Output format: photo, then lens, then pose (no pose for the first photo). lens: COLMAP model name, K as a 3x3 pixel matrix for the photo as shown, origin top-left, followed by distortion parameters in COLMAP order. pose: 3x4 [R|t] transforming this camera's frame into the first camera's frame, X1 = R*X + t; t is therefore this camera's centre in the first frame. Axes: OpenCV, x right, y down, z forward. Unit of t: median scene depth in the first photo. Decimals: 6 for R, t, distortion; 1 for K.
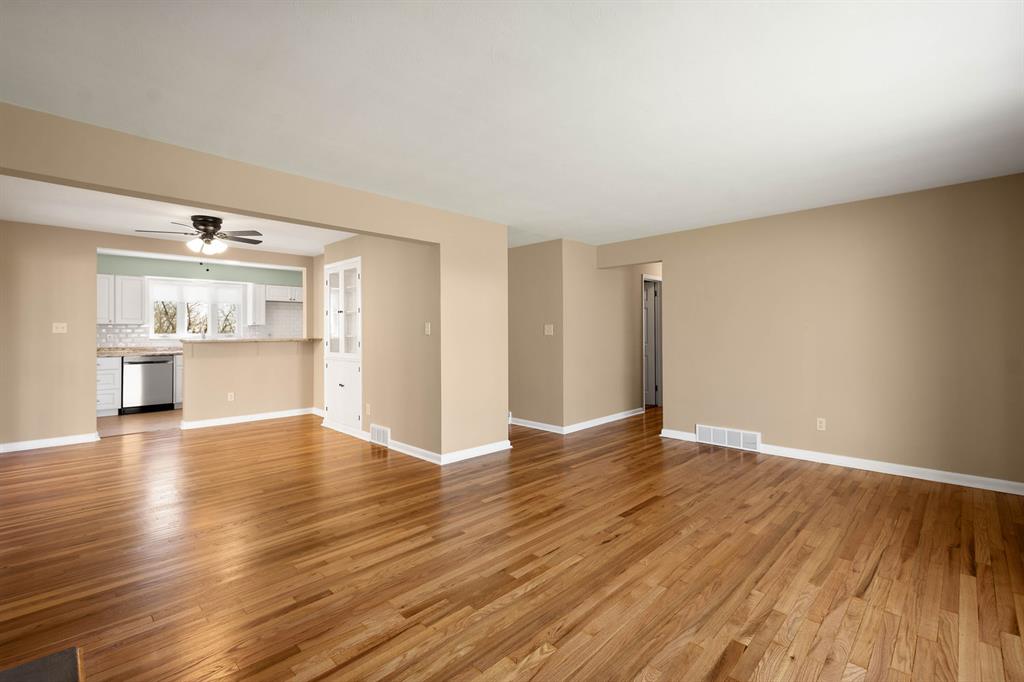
lens RADIAL K [[463.2, 0, 509.0], [0, 463.2, 331.9], [0, 0, 1]] dist [-0.003624, -0.000999]
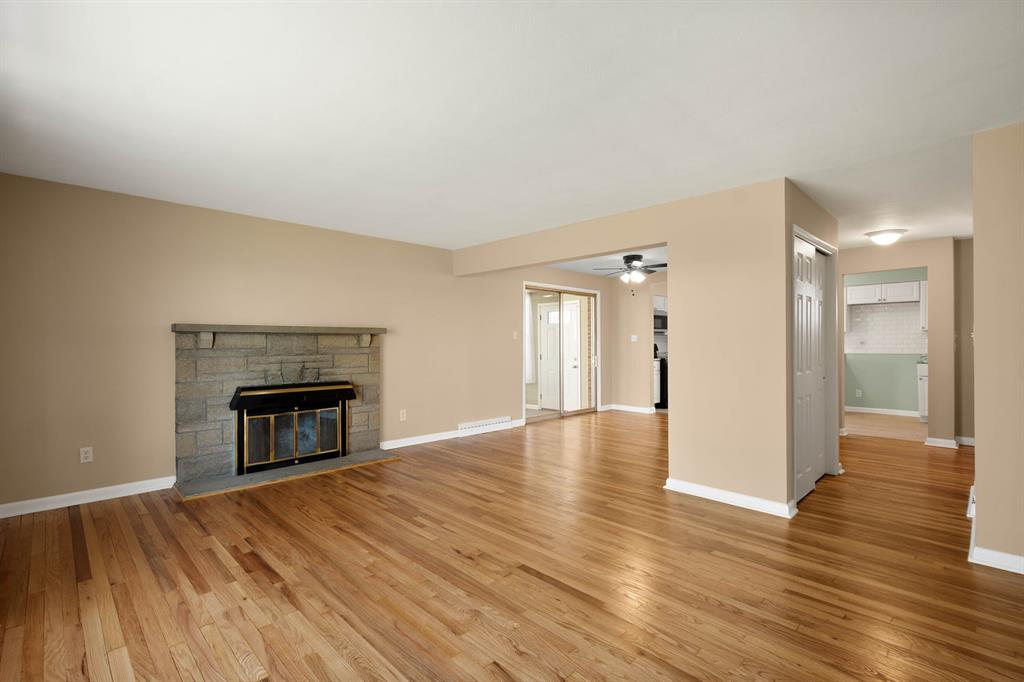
lens RADIAL K [[463.2, 0, 509.1], [0, 463.2, 343.8], [0, 0, 1]] dist [-0.003624, -0.000999]
pose [[-0.009286, 0.009921, -0.999908, 1.170788], [0.003765, 0.999944, 0.009887, -0.006574], [0.999950, -0.003673, -0.009323, 1.086958]]
